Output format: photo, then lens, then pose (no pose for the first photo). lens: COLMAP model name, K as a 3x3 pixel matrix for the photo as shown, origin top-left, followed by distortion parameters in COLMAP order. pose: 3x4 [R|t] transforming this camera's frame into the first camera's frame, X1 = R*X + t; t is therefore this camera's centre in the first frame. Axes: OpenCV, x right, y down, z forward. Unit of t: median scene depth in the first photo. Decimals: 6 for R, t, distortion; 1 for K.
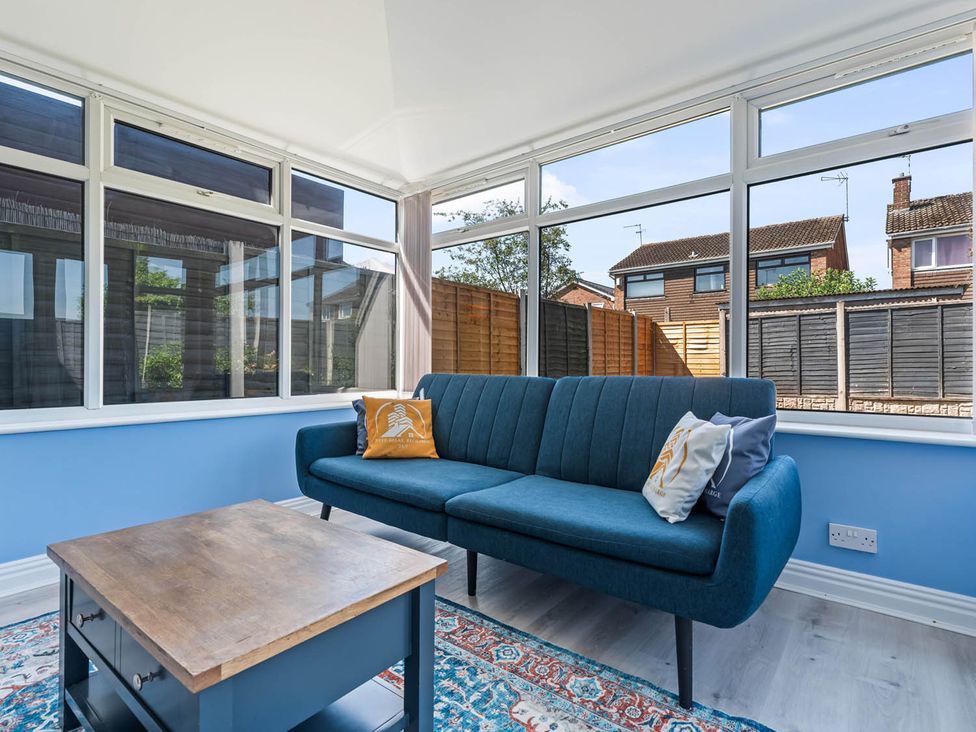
lens RADIAL K [[504.8, 0, 495.1], [0, 504.8, 365.2], [0, 0, 1]] dist [-0.004505, 0.003506]
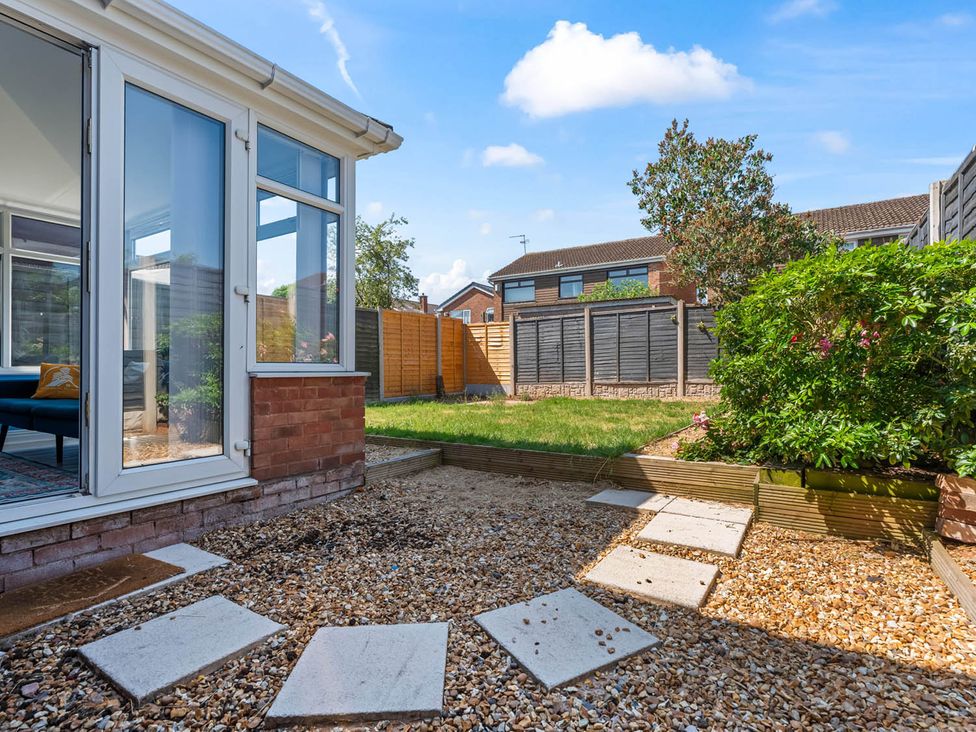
lens RADIAL K [[504.8, 0, 485.1], [0, 504.8, 367.5], [0, 0, 1]] dist [-0.004505, 0.003506]
pose [[0.994474, -0.003920, 0.104912, 0.261607], [0.004199, 0.999988, -0.002436, 0.023100], [-0.104901, 0.002863, 0.994479, -0.200313]]
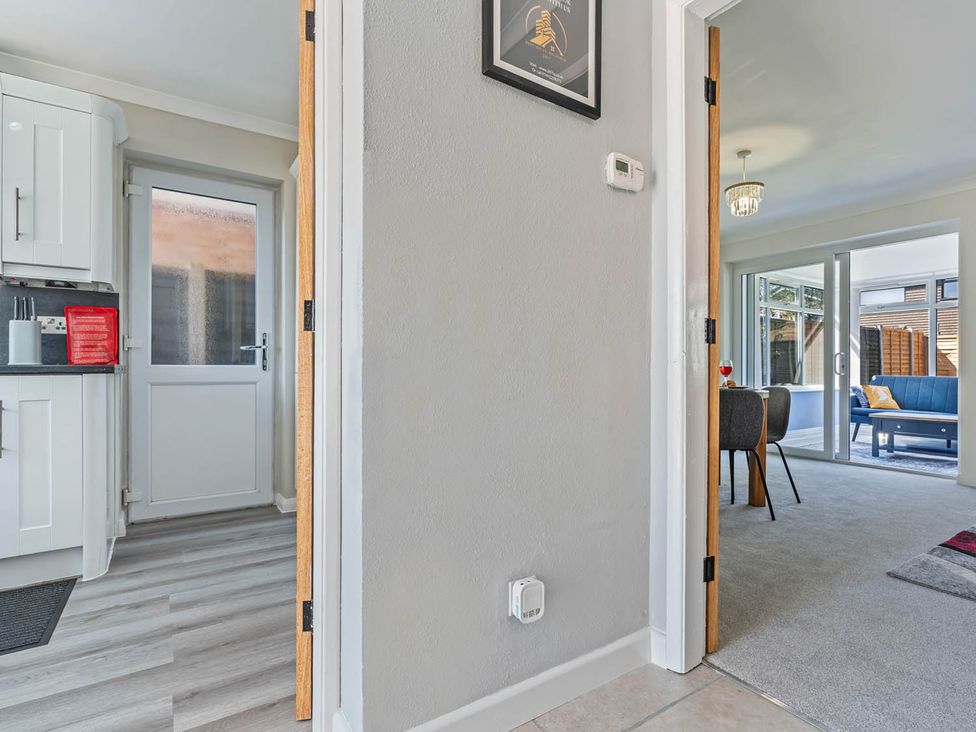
lens RADIAL K [[504.8, 0, 492.3], [0, 504.8, 371.5], [0, 0, 1]] dist [-0.004505, 0.003506]
pose [[0.952177, -0.001942, -0.305540, -0.329837], [0.001284, 0.999996, -0.002354, 0.001499], [0.305544, 0.001849, 0.952176, -0.503210]]
